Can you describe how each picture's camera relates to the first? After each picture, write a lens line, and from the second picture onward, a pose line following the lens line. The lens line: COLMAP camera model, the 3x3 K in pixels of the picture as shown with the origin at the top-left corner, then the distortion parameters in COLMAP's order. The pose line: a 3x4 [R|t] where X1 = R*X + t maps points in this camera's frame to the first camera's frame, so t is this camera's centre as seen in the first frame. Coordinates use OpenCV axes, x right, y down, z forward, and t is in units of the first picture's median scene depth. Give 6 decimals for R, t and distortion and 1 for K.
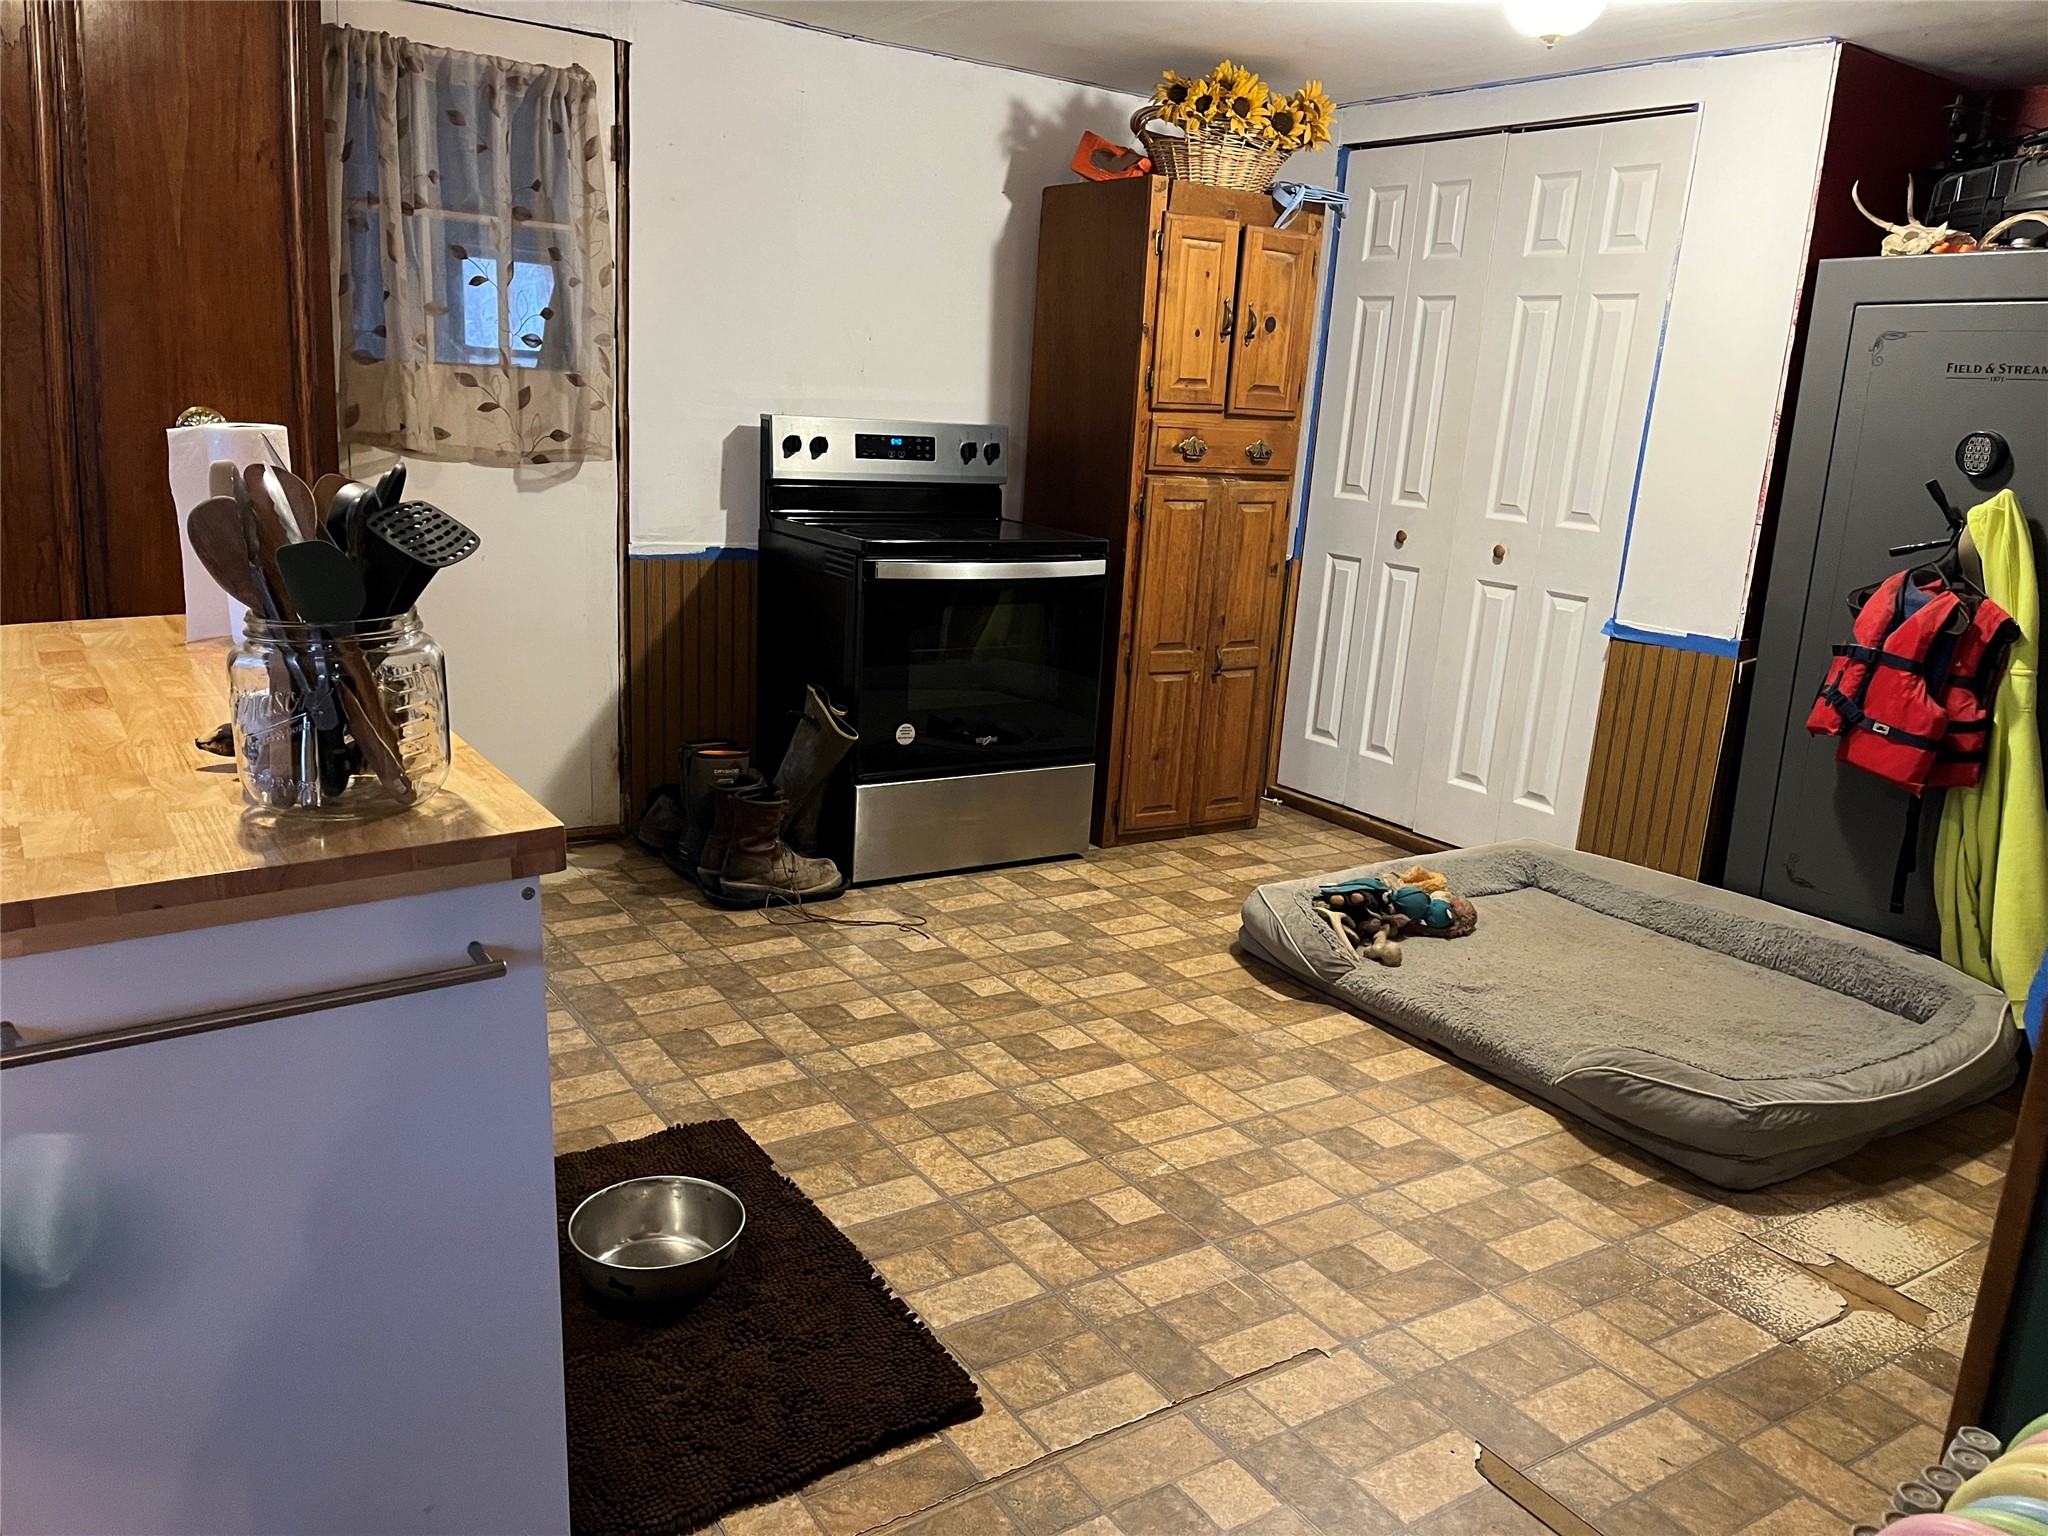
lens RADIAL K [[1561.7, 0, 1029.4], [0, 1561.7, 776.5], [0, 0, 1]] dist [0.068541, -0.098028]
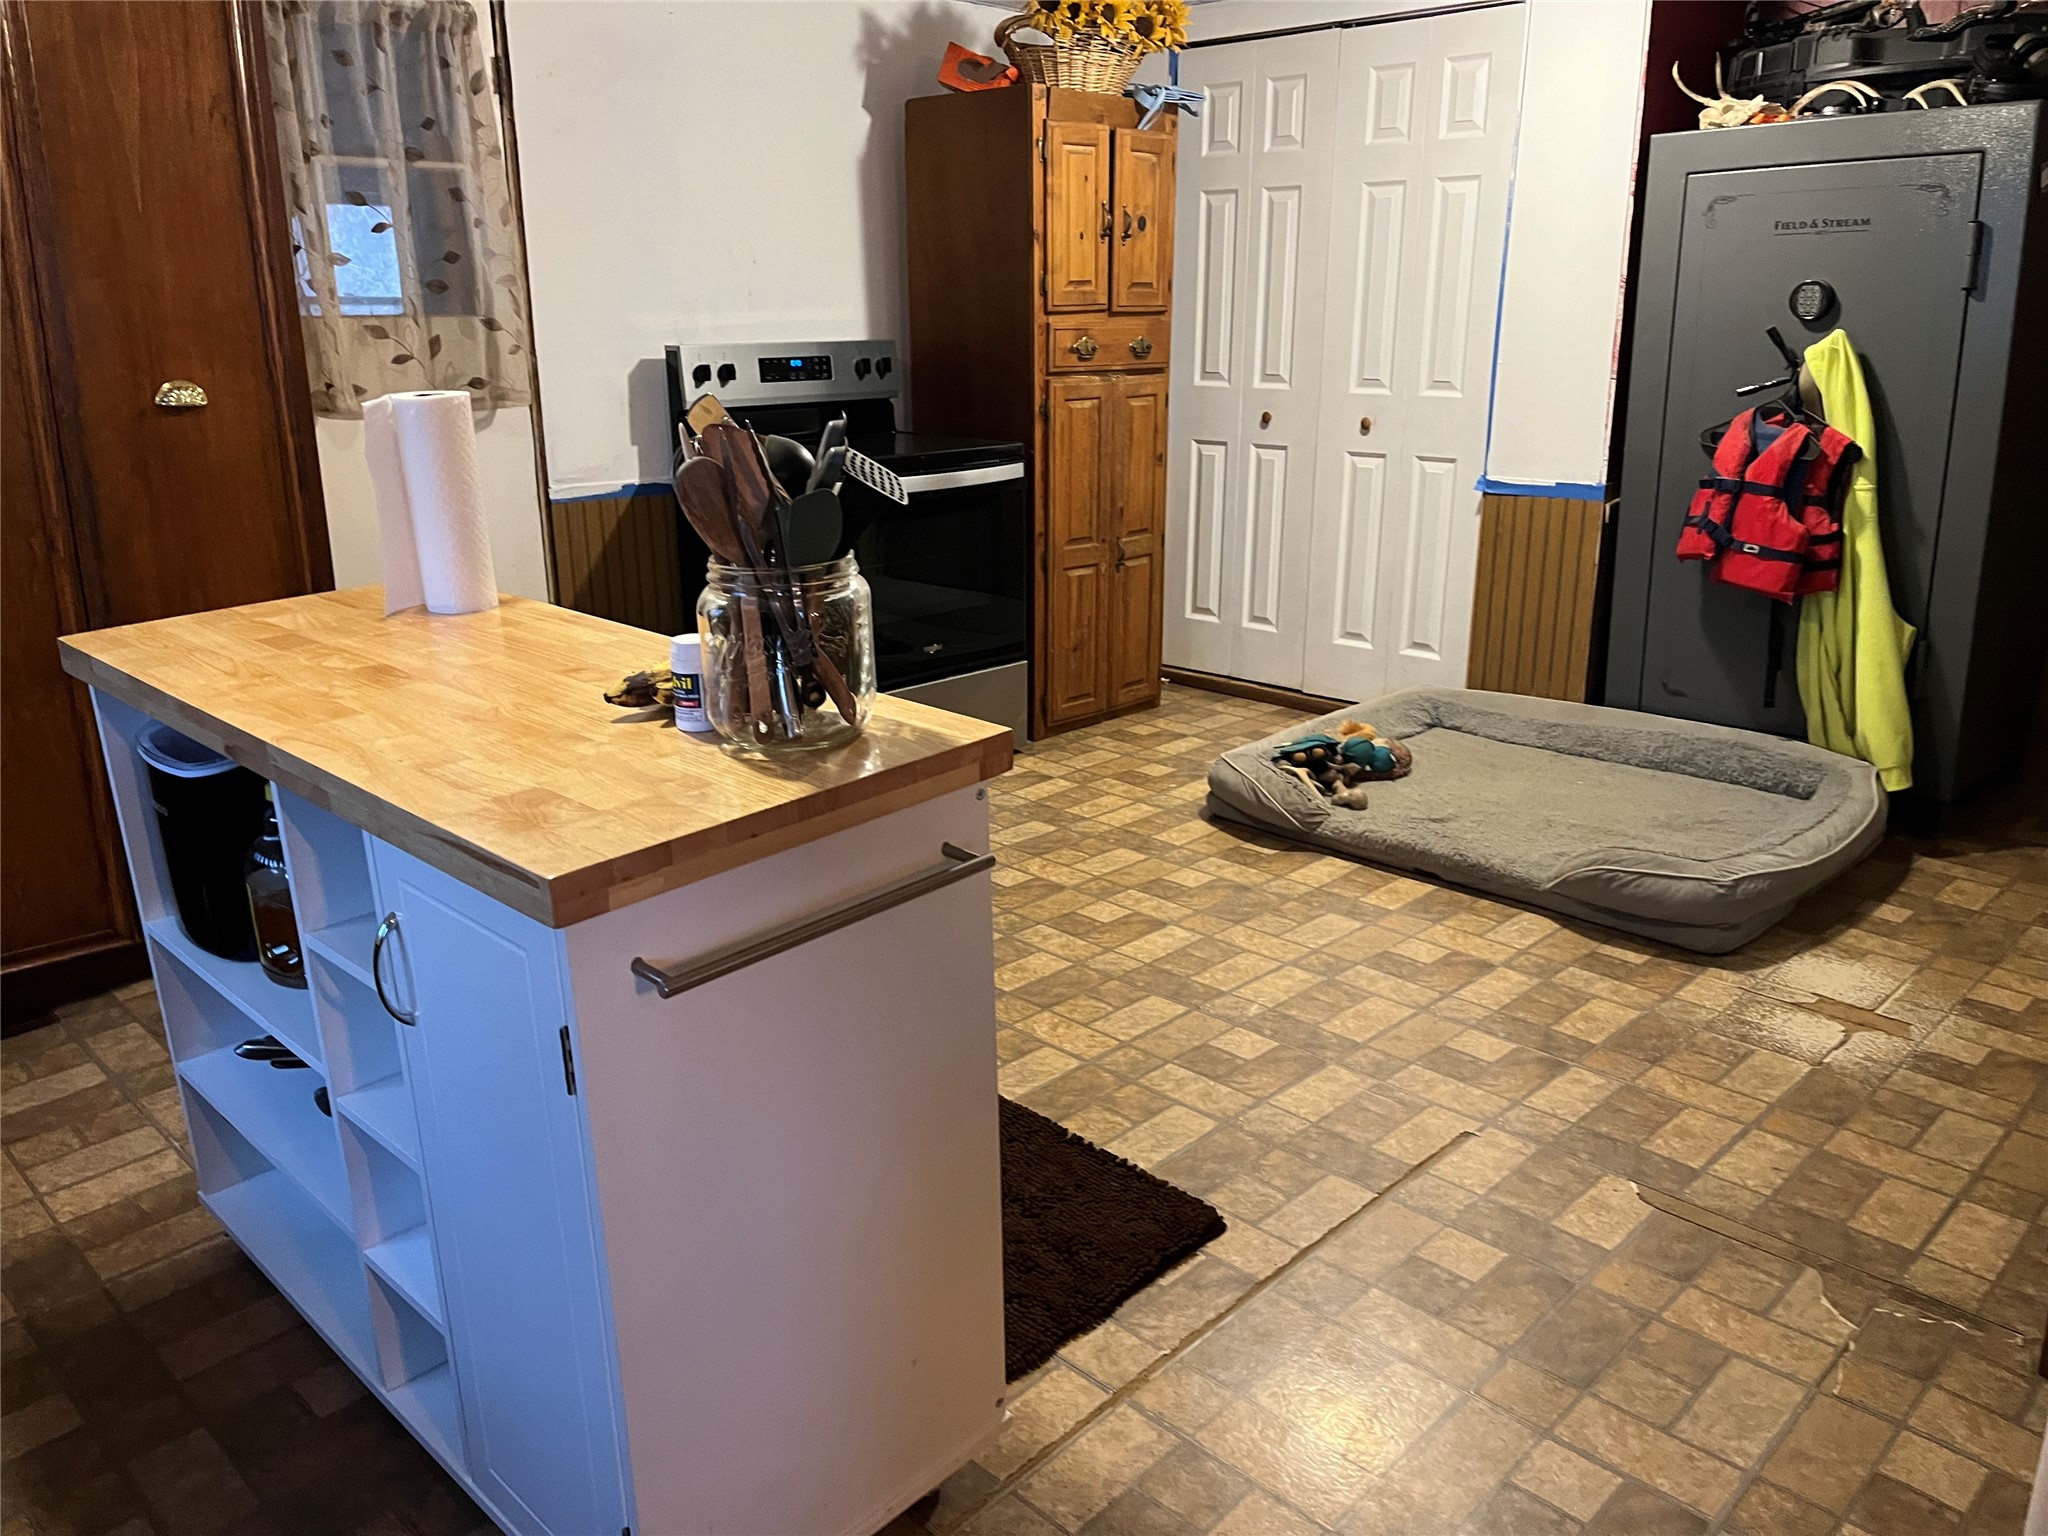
lens RADIAL K [[1565.7, 0, 1026.8], [0, 1565.7, 755.5], [0, 0, 1]] dist [0.066853, -0.092388]
pose [[0.976607, -0.120960, 0.177785, -0.176727], [0.112772, 0.992070, 0.055499, -0.003821], [-0.183089, -0.034152, 0.982503, -0.033193]]
